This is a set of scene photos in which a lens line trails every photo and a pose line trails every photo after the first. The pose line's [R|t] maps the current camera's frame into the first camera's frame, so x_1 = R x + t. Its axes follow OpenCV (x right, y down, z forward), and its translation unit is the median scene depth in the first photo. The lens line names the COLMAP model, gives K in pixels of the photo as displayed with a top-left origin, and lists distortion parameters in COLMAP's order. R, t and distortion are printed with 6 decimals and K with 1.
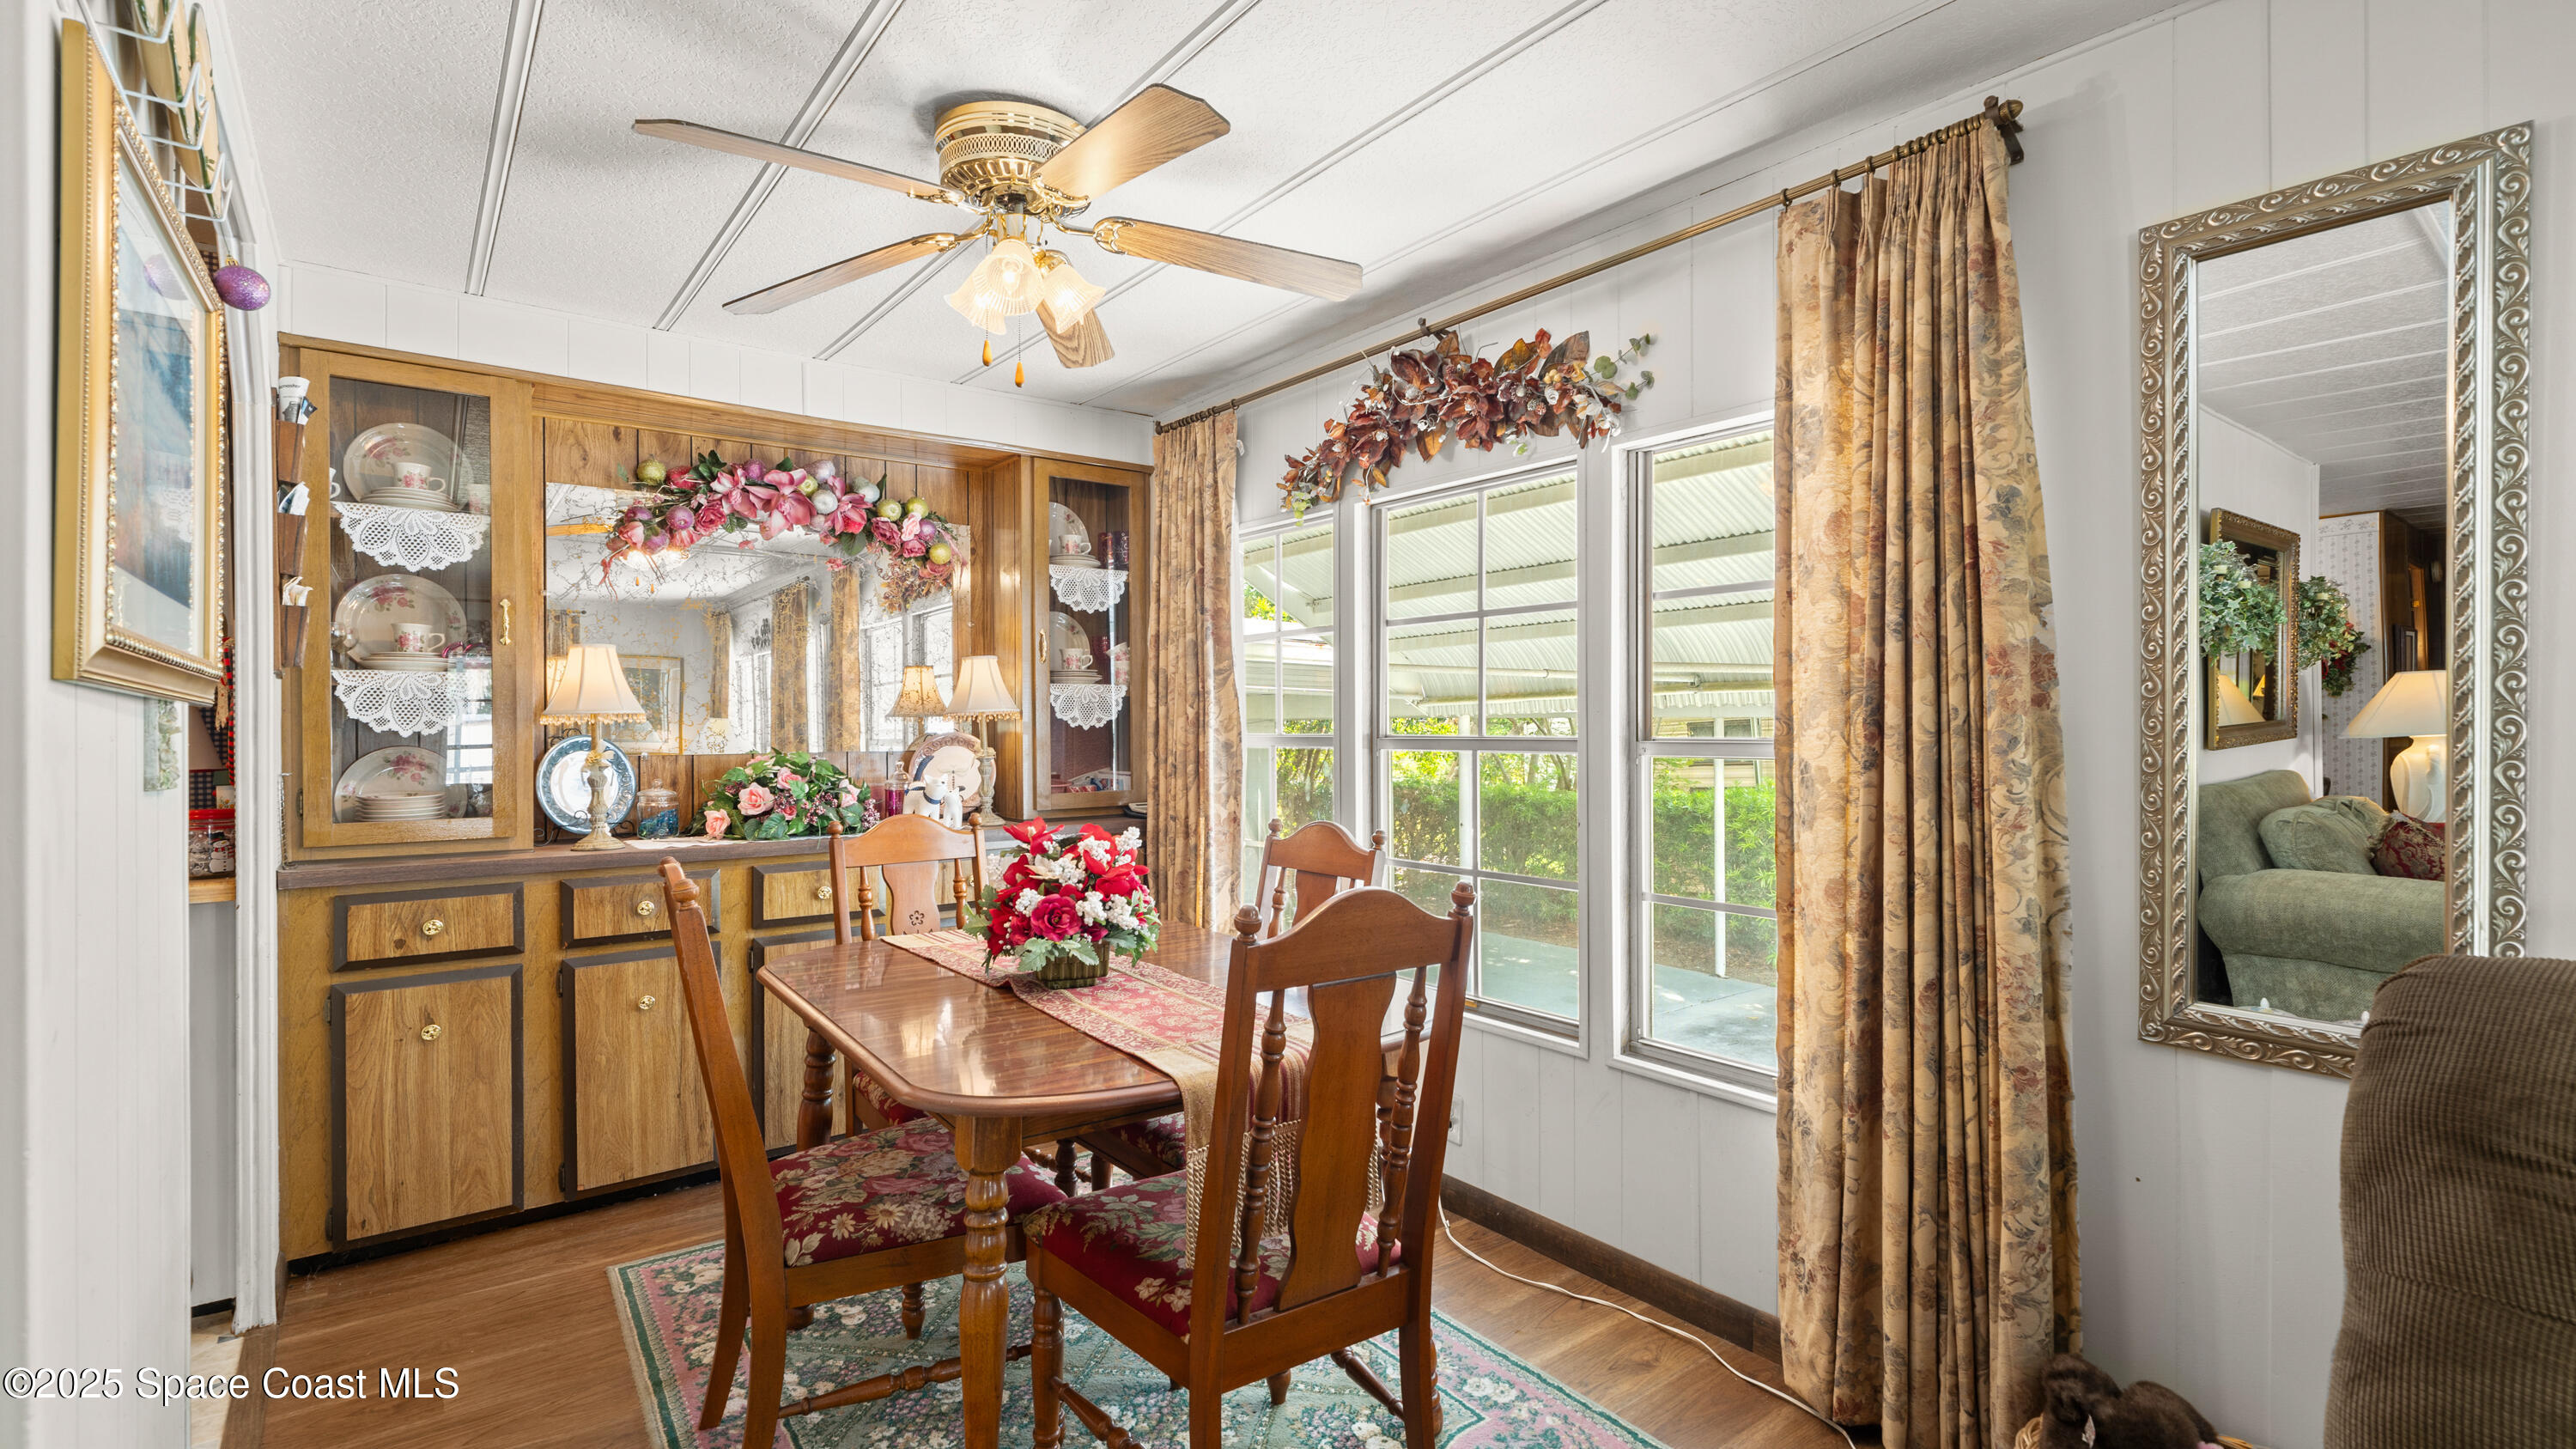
lens RADIAL K [[1166.4, 0, 1305.6], [0, 1166.4, 718.1], [0, 0, 1]] dist [-0.004580, -0.000784]
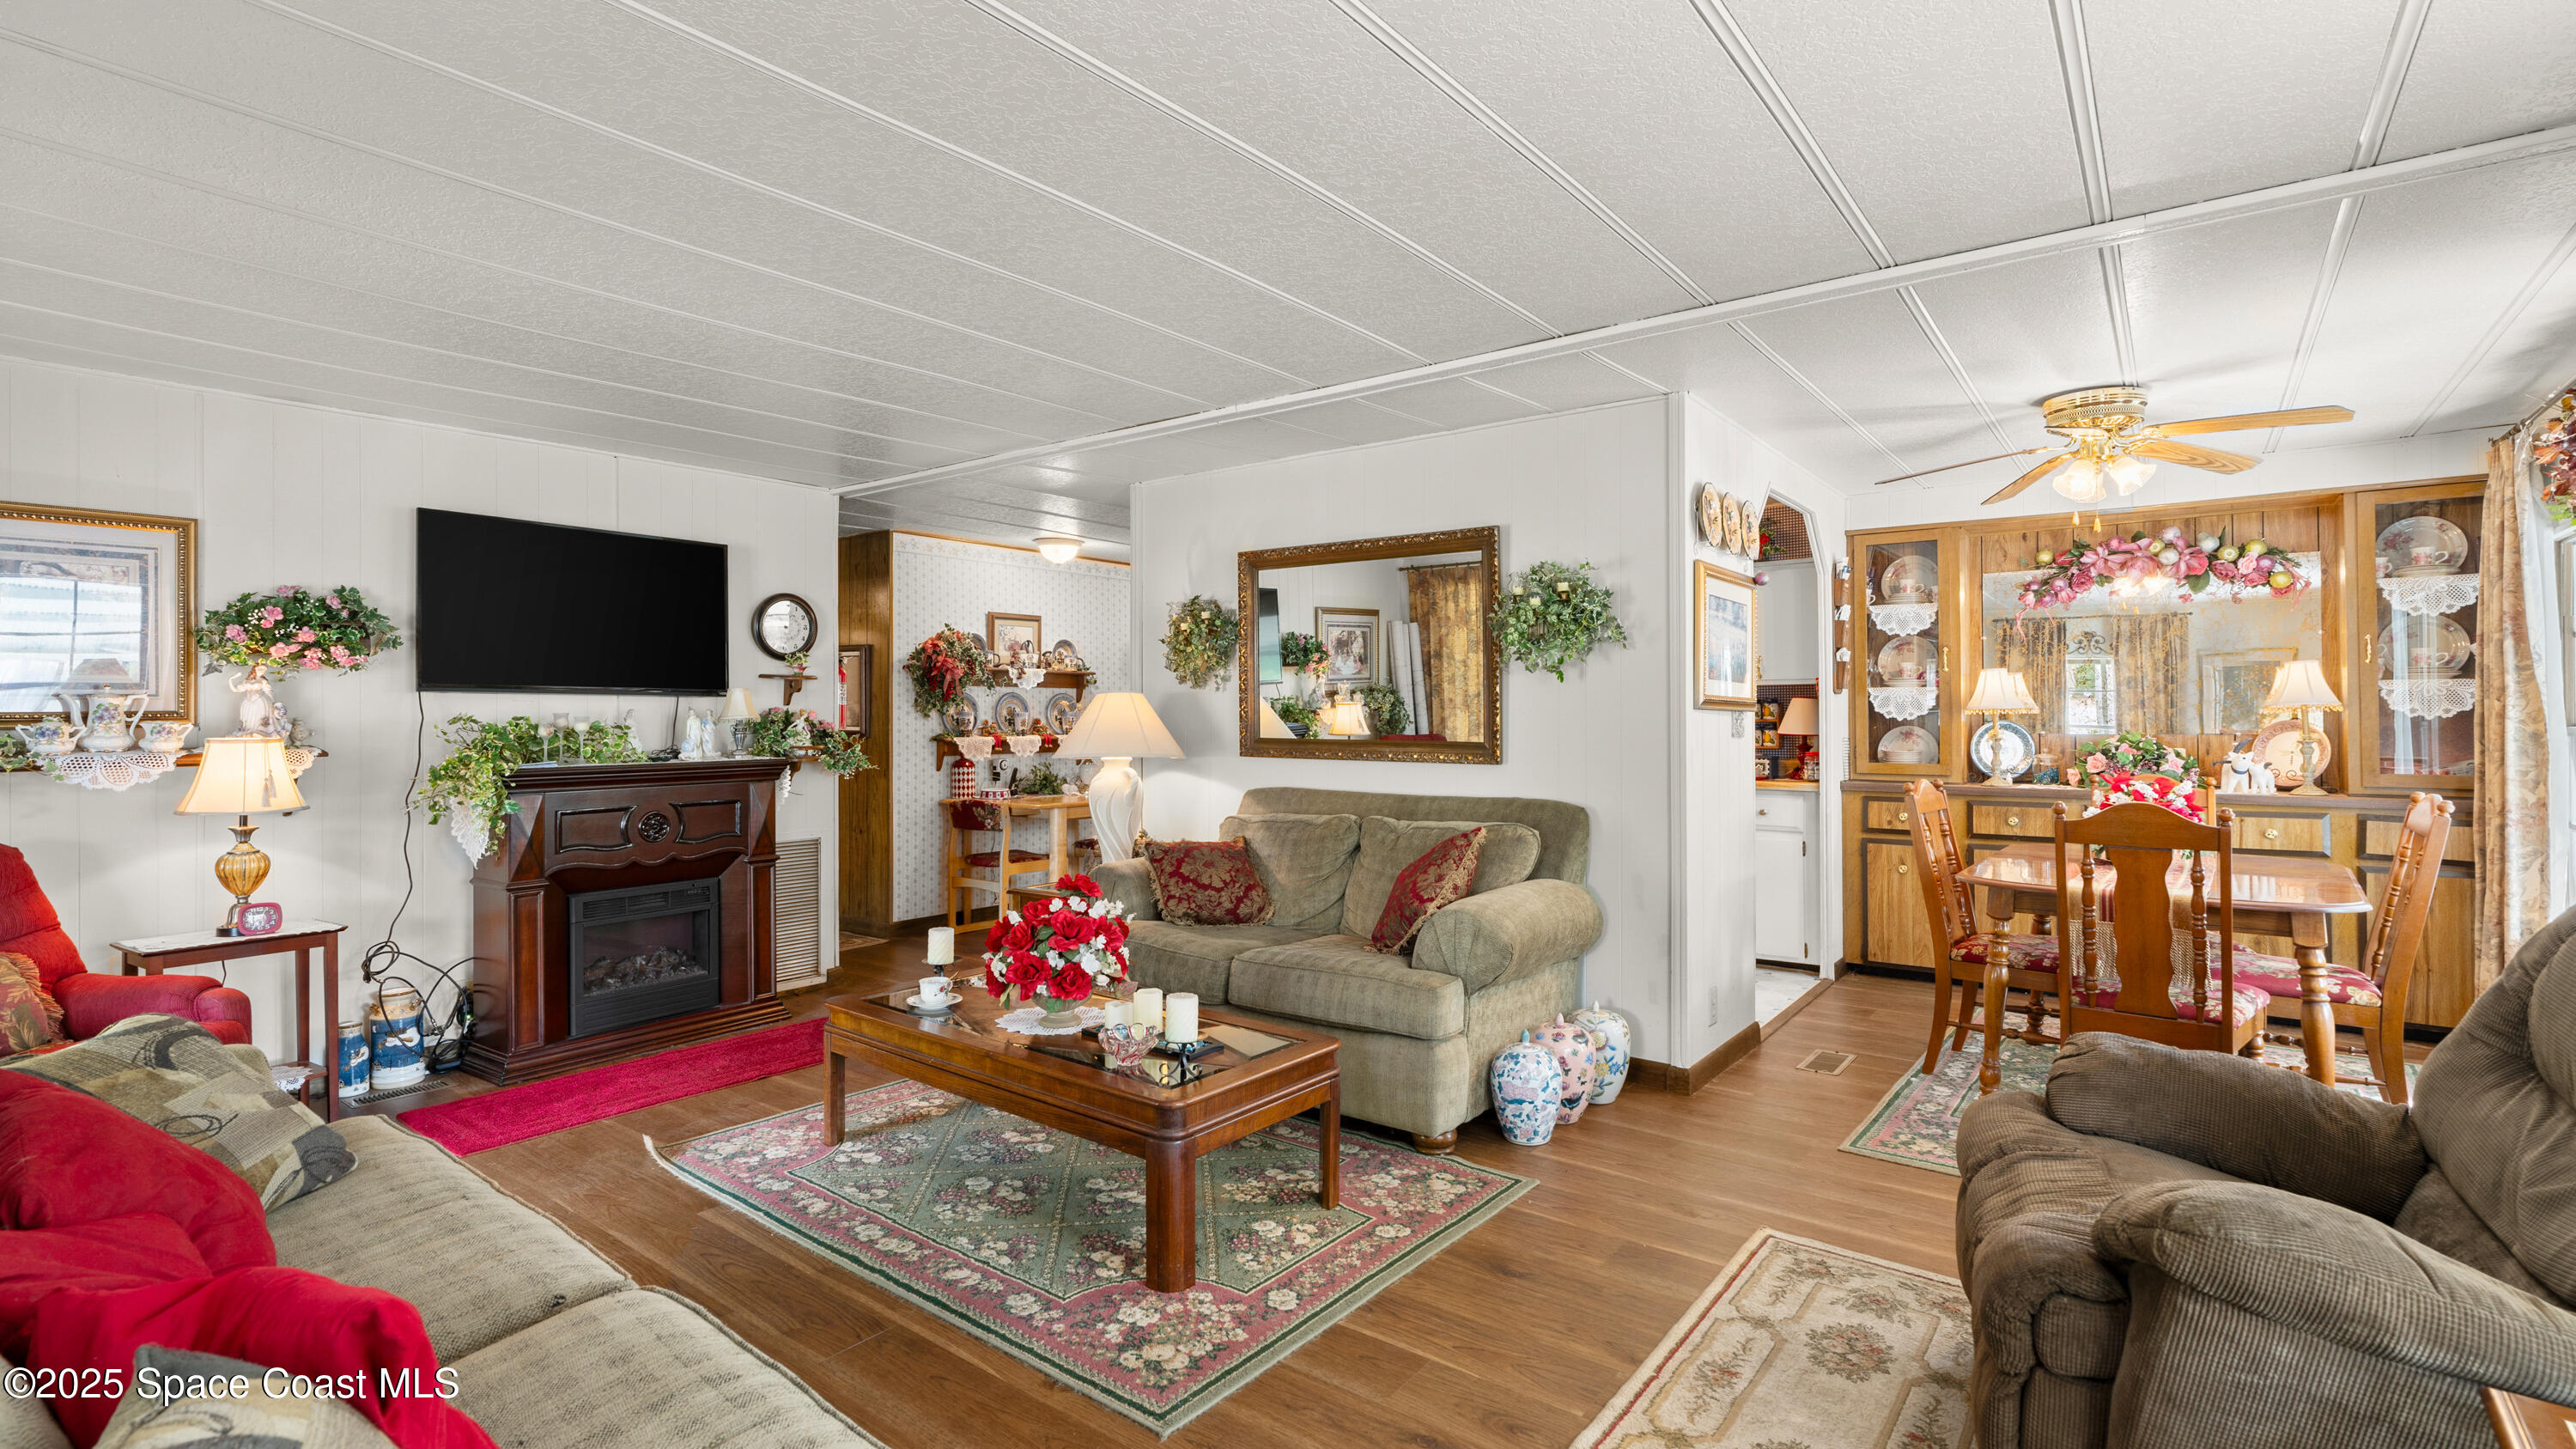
lens RADIAL K [[1166.4, 0, 1295.4], [0, 1166.4, 708.3], [0, 0, 1]] dist [-0.004580, -0.000784]
pose [[0.252279, -0.000672, -0.967654, 0.741407], [0.007863, 0.999968, 0.001355, -0.013315], [0.967623, -0.007950, 0.252276, -0.412954]]
